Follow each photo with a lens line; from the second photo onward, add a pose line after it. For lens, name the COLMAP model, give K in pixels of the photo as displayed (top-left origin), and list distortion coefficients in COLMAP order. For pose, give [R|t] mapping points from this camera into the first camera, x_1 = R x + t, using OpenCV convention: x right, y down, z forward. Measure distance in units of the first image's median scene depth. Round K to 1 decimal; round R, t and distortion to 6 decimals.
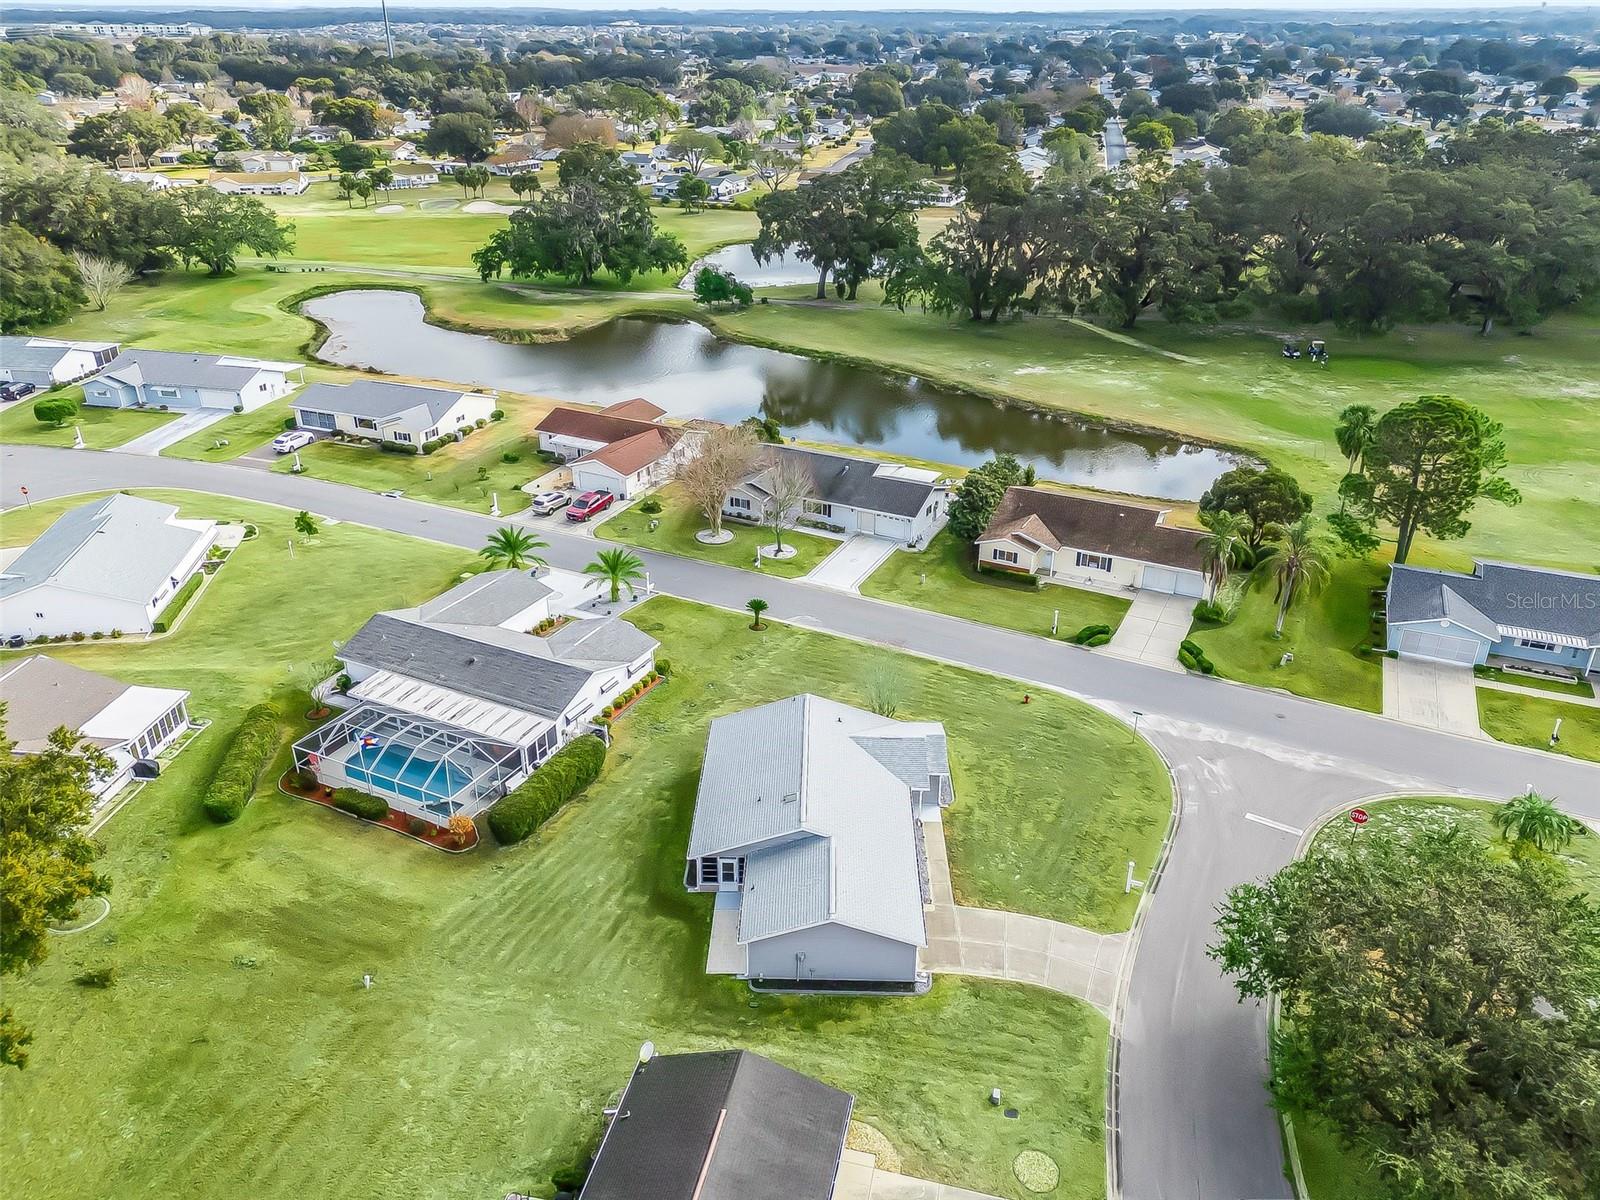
lens RADIAL K [[1167.5, 0, 800.0], [0, 1167.5, 600.0], [0, 0, 1]] dist [0.068228, -0.080128]
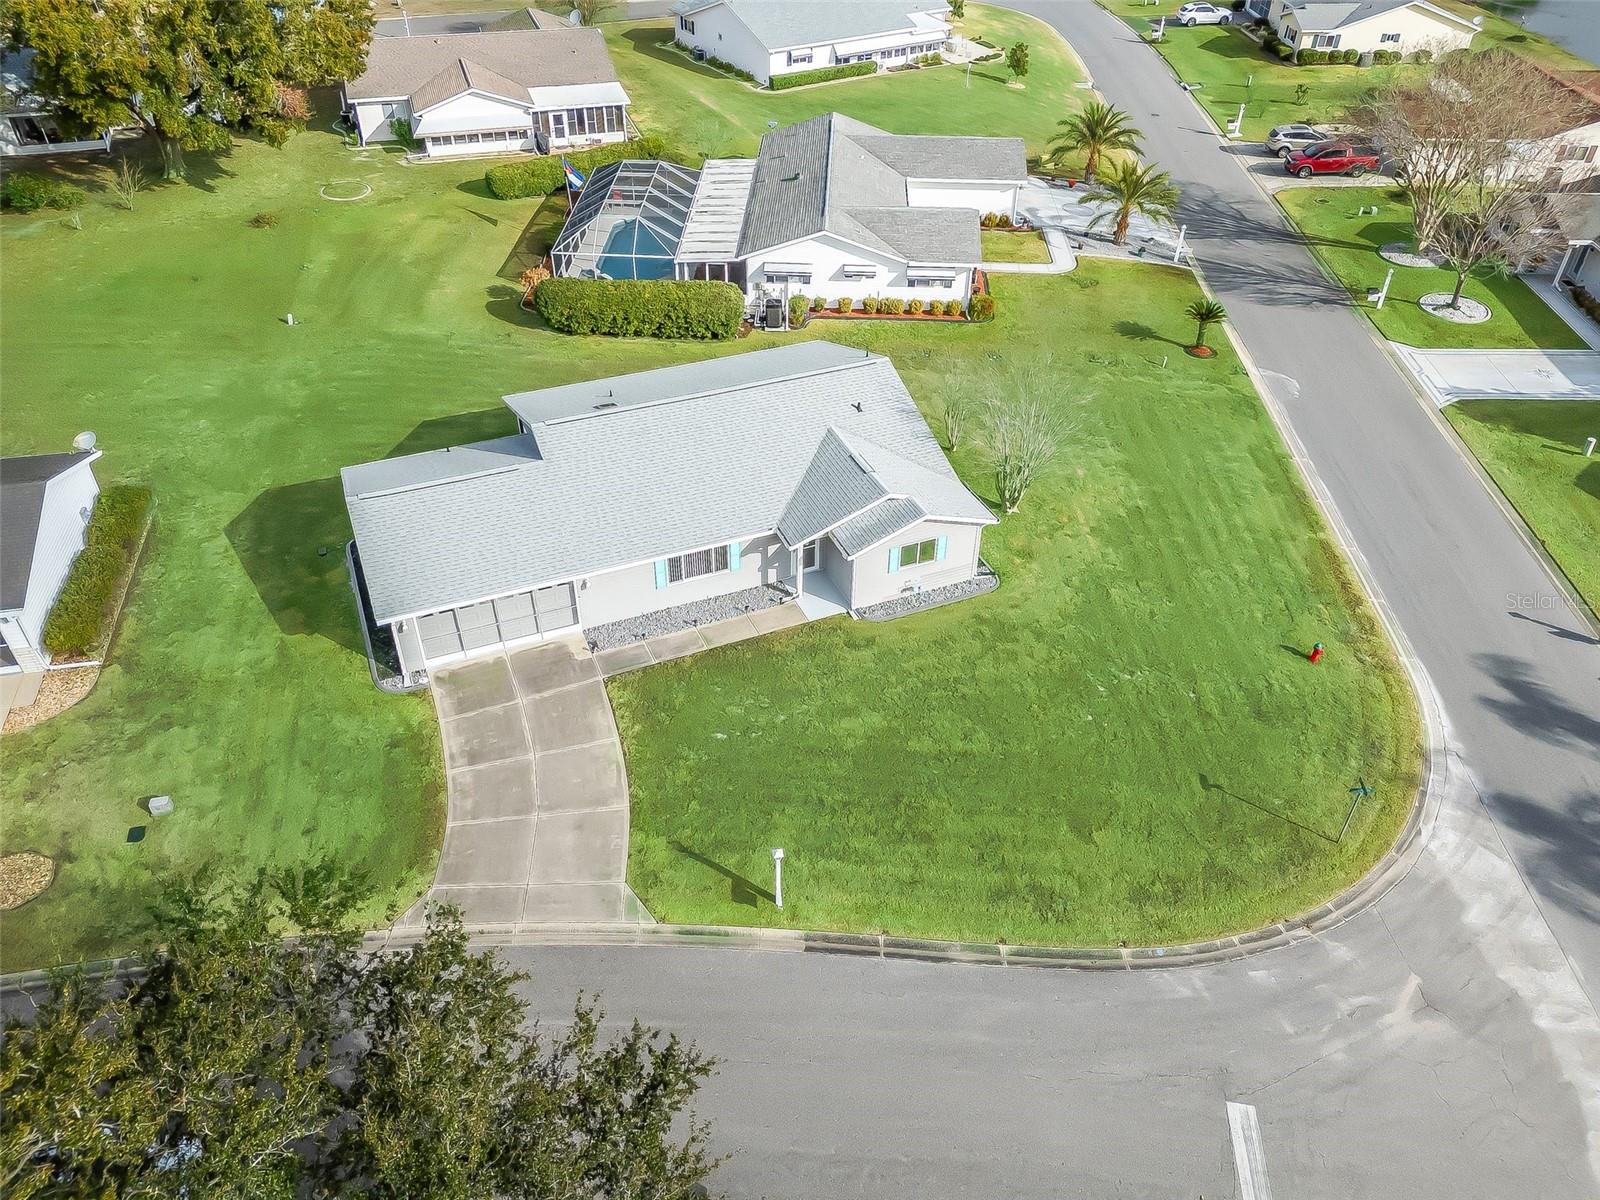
lens RADIAL K [[1167.5, 0, 800.0], [0, 1167.5, 600.0], [0, 0, 1]] dist [0.068228, -0.080128]
pose [[0.404781, 0.562933, -0.720596, 0.391040], [-0.406375, 0.816690, 0.409728, -0.037335], [0.819153, 0.126982, 0.559342, 0.508833]]
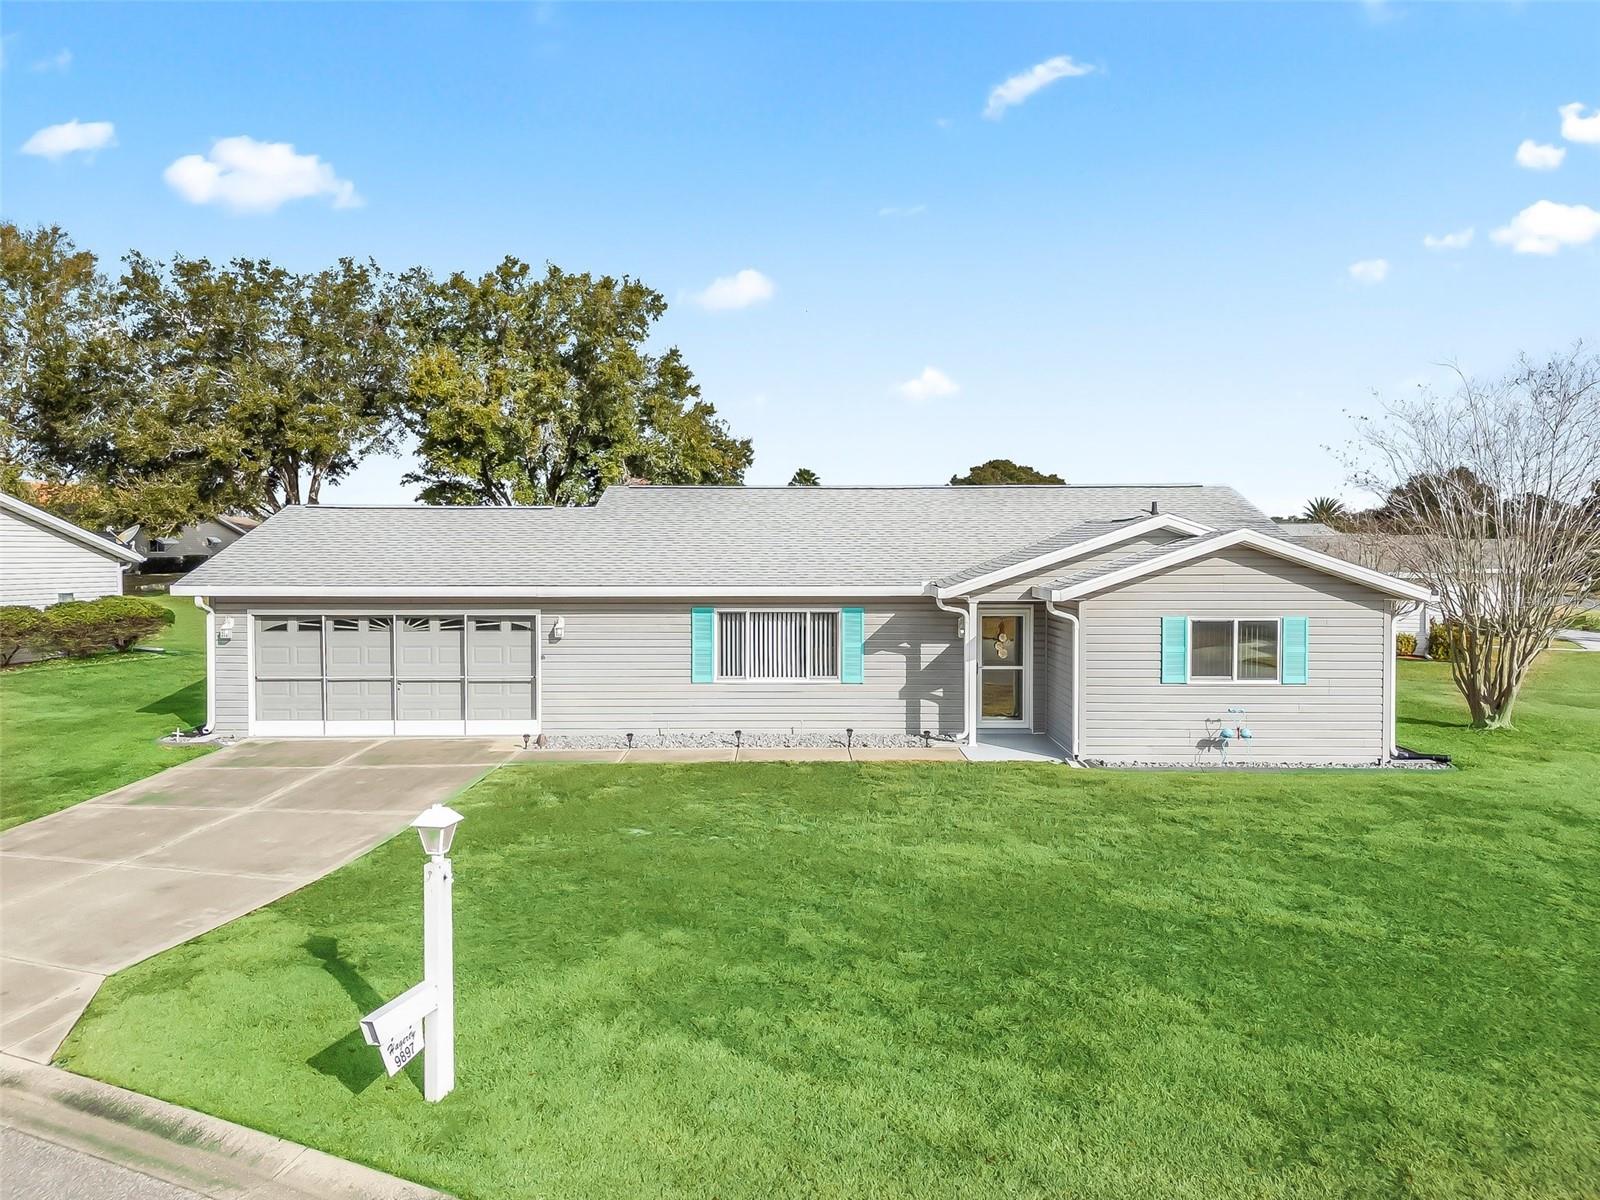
lens RADIAL K [[1167.5, 0, 800.0], [0, 1167.5, 600.0], [0, 0, 1]] dist [0.068228, -0.080128]
pose [[0.003691, 0.023698, -0.999712, 0.284011], [-0.436640, 0.899420, 0.019709, 0.126287], [0.899629, 0.436442, 0.013667, 0.710811]]
